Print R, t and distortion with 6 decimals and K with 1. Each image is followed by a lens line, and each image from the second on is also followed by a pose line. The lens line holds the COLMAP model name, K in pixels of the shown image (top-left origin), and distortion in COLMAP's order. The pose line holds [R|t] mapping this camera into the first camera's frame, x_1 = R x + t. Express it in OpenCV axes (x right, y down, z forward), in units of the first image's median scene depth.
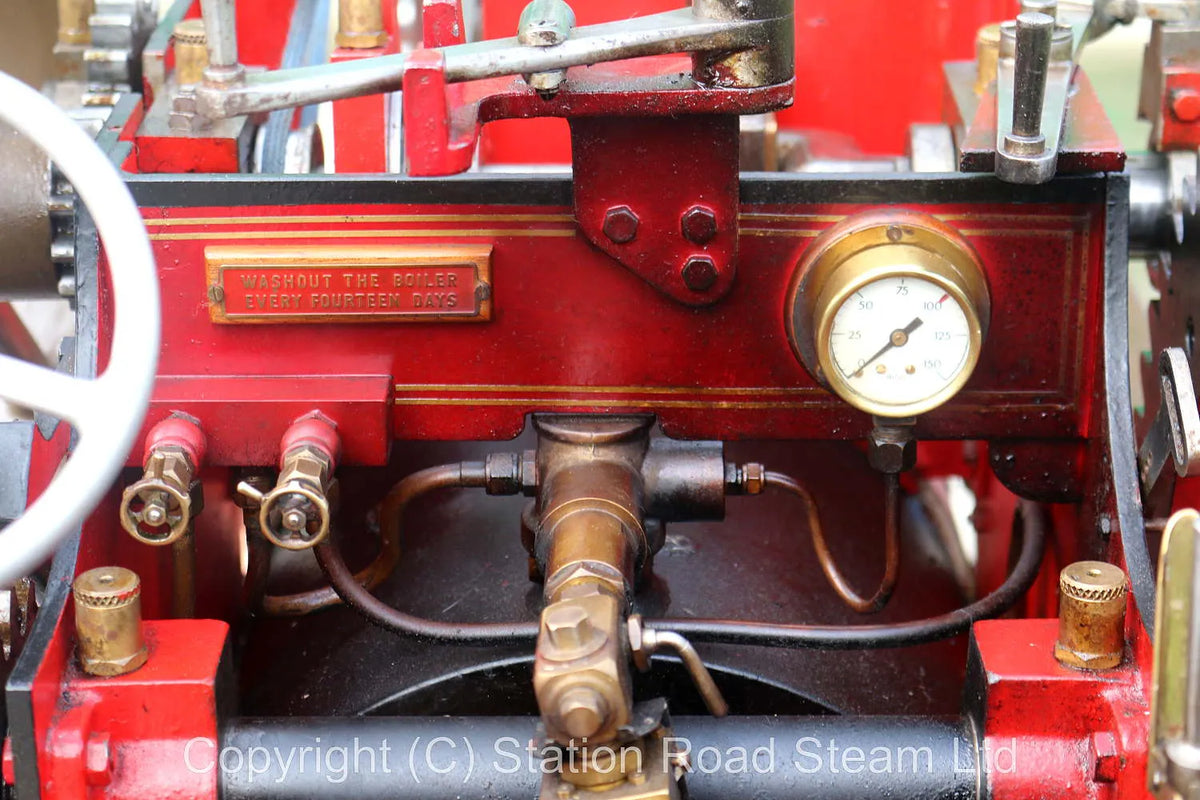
lens RADIAL K [[2858.7, 0, 599.0], [0, 2858.7, 353.2], [0, 0, 1]] dist [0.013407, 0.357577]
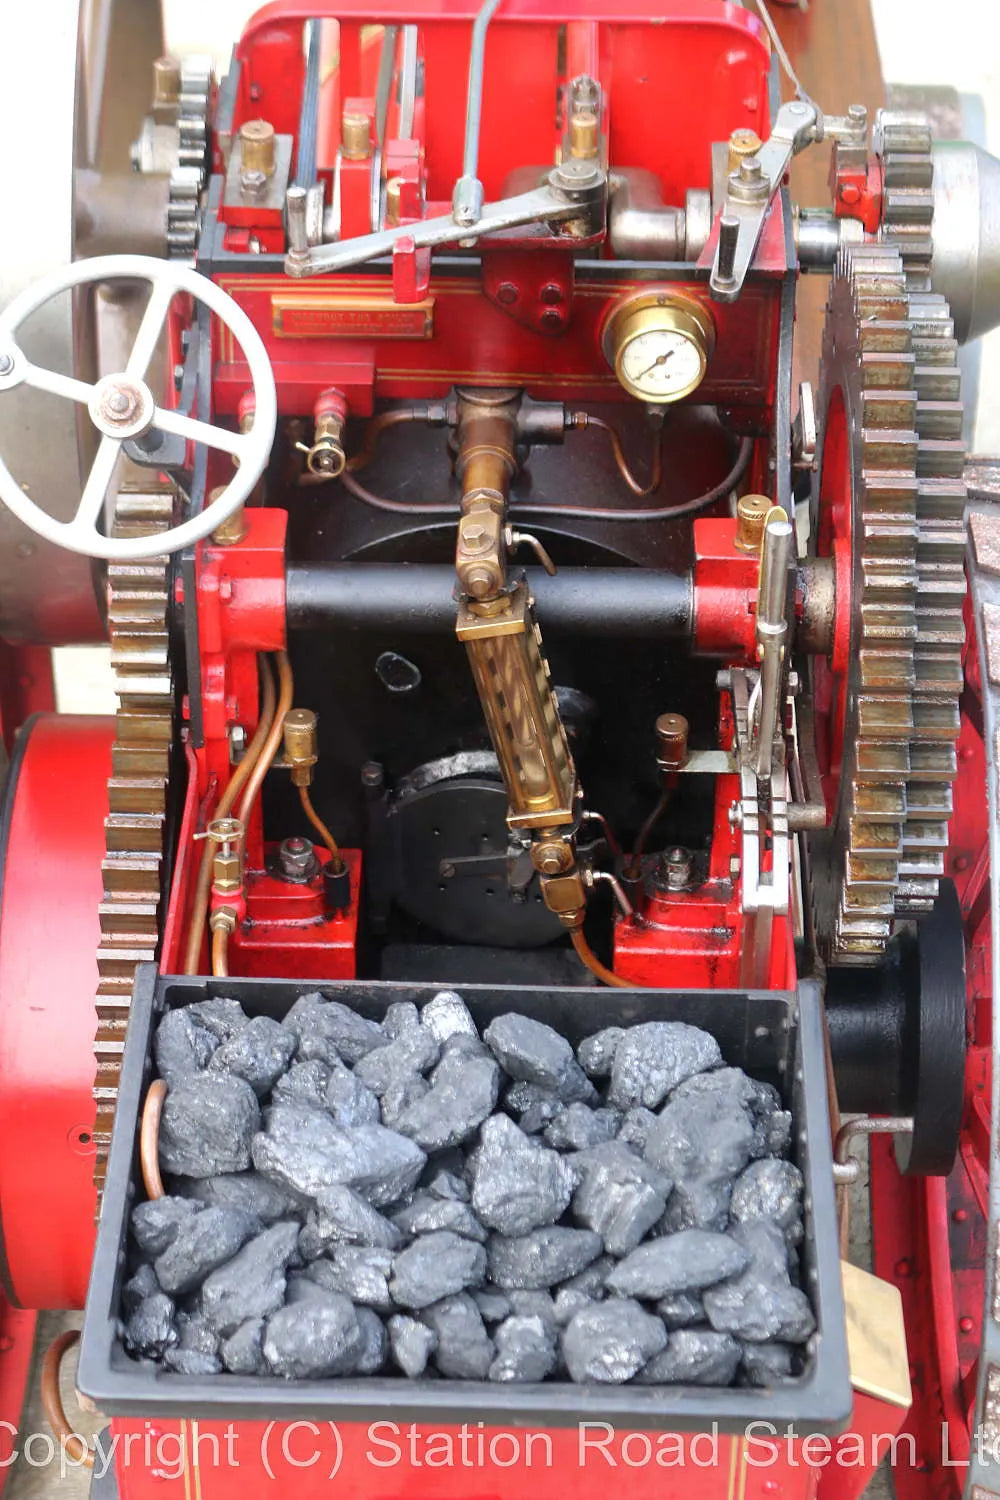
lens RADIAL K [[3573.4, 0, 500.0], [0, 3573.4, 750.0], [0, 0, 1]] dist [0.013407, 0.357577]
pose [[0.999754, 0.021730, 0.004399, -0.000500], [-0.022094, 0.959837, 0.279689, -0.388541], [0.001855, -0.279717, 0.960081, -1.196531]]
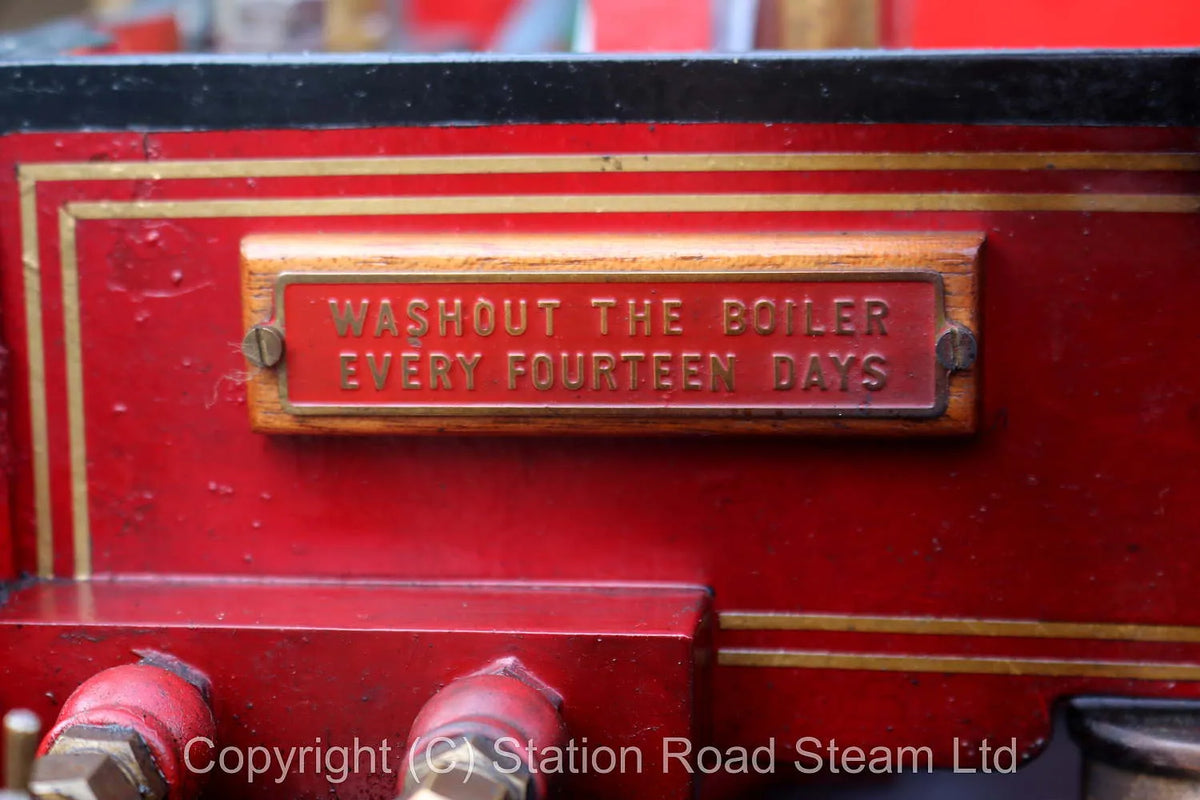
lens RADIAL K [[2858.7, 0, 599.0], [0, 2858.7, 353.2], [0, 0, 1]] dist [0.013407, 0.357577]
pose [[0.992938, 0.012853, -0.117935, -0.043071], [-0.034970, 0.981653, -0.187444, 0.051155], [0.113362, 0.190244, 0.975170, 0.626952]]
